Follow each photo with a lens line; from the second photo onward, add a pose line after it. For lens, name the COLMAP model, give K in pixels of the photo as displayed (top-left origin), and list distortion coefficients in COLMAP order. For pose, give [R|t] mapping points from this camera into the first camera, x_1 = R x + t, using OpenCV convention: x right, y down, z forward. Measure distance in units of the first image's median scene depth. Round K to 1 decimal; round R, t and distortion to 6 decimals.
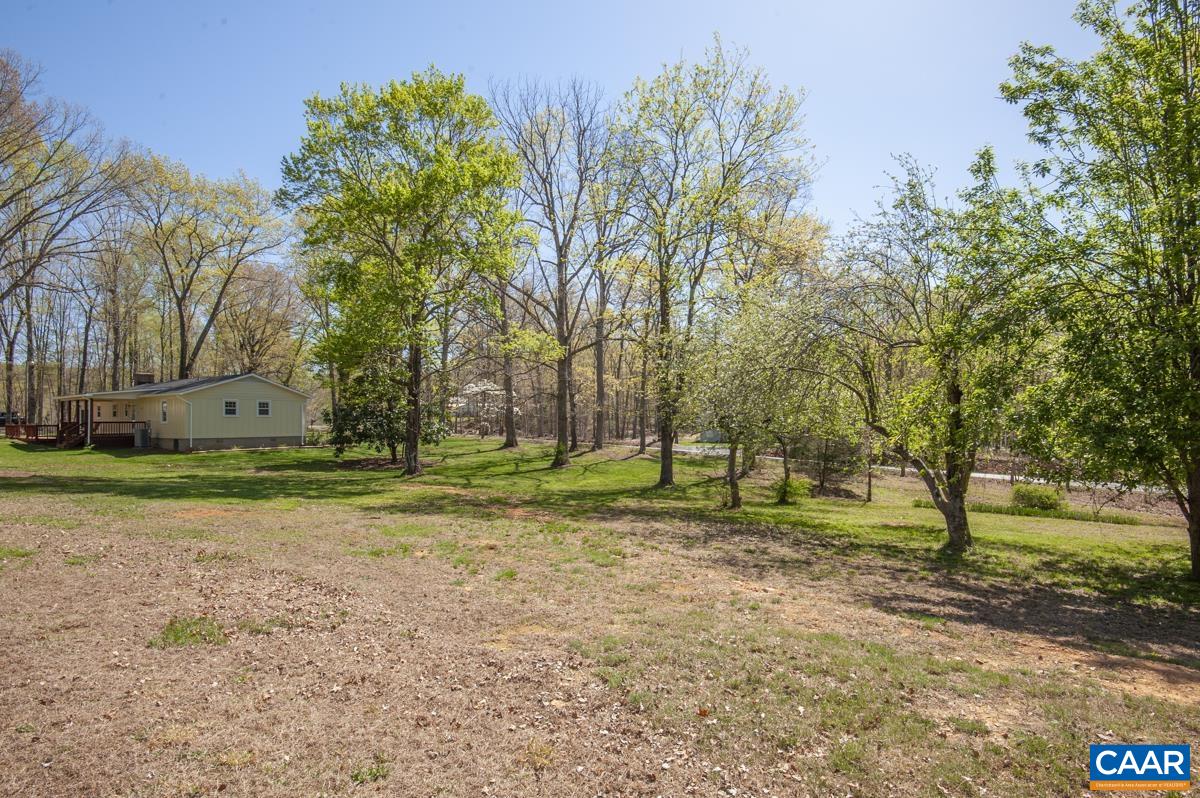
lens RADIAL K [[593.4, 0, 601.7], [0, 593.4, 408.1], [0, 0, 1]] dist [-0.000681, -0.030160]
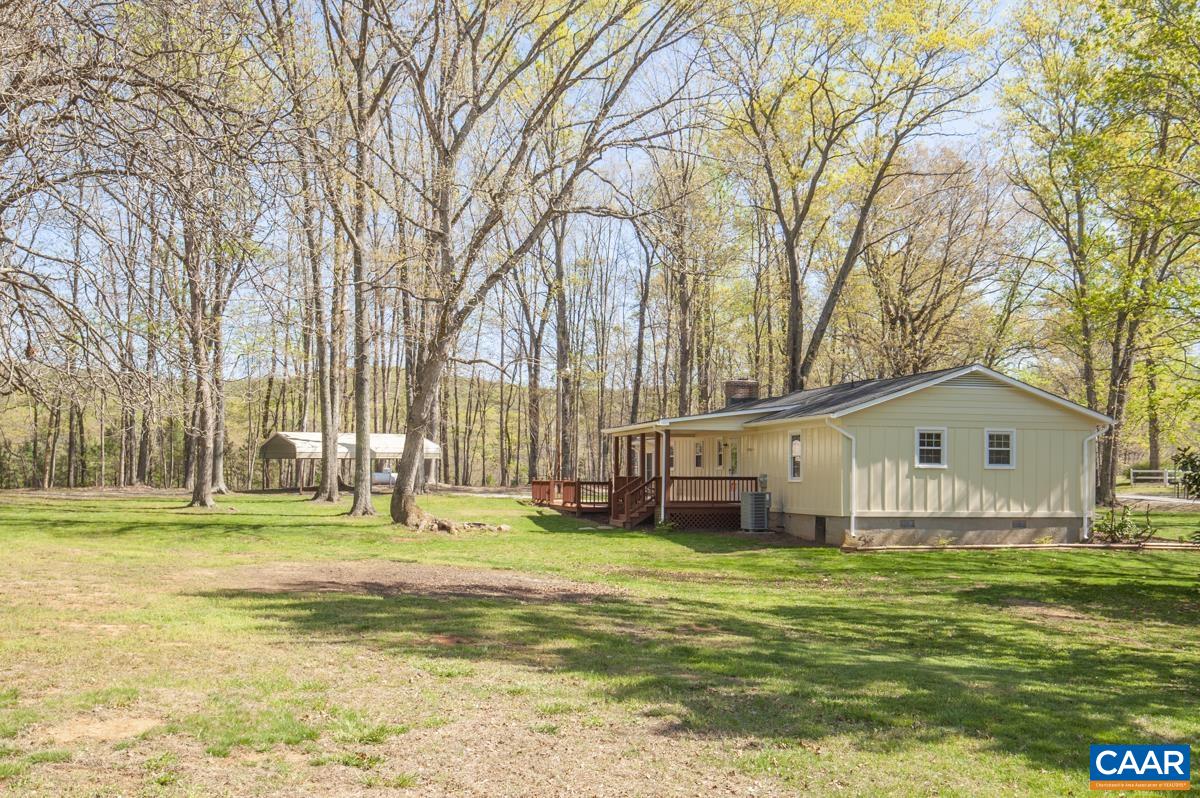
lens RADIAL K [[1211.6, 0, 600.0], [0, 1211.6, 399.0], [0, 0, 1]] dist [0.061336, -0.011156]
pose [[0.736254, -0.033768, -0.675862, -0.143843], [0.006319, 0.999054, -0.043032, 0.000596], [0.676676, 0.027412, 0.735771, 0.129498]]
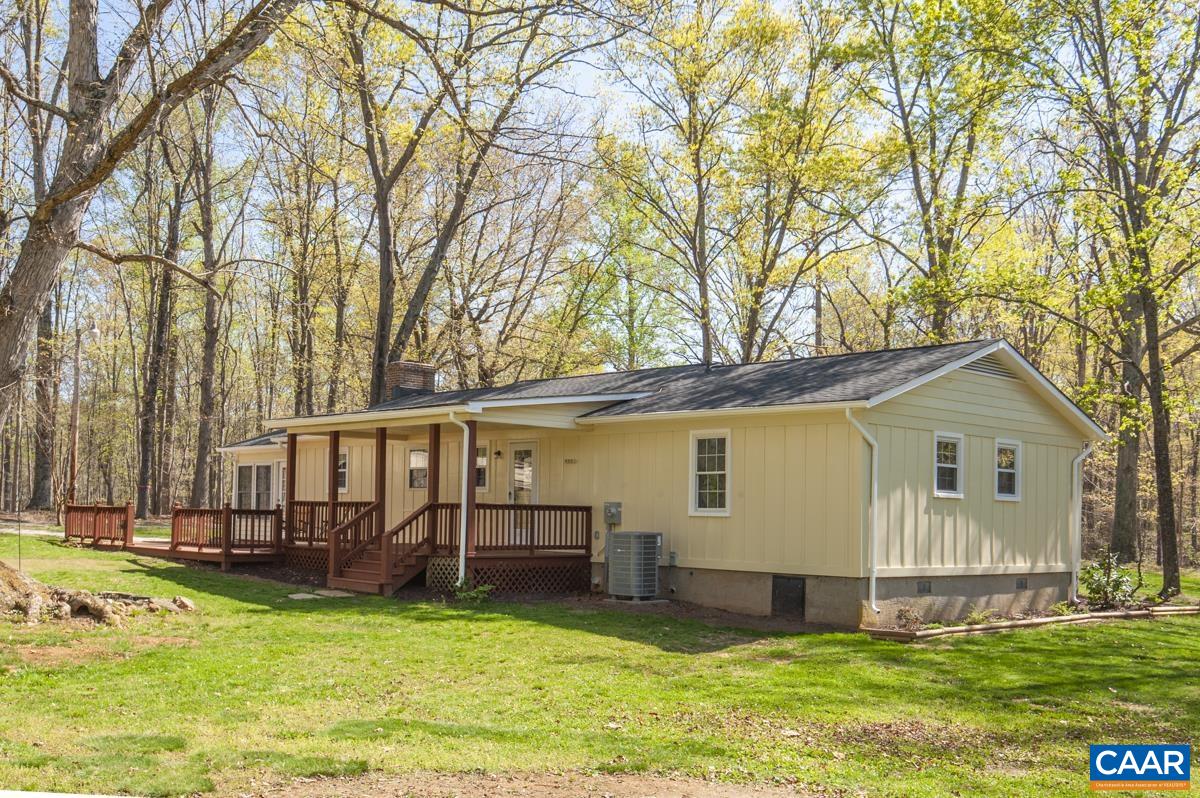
lens RADIAL K [[1211.6, 0, 600.0], [0, 1211.6, 399.0], [0, 0, 1]] dist [0.061336, -0.011156]
pose [[0.978853, 0.008921, -0.204373, -0.475985], [-0.023670, 0.997277, -0.069839, 0.008492], [0.203193, 0.073200, 0.976399, 0.294216]]
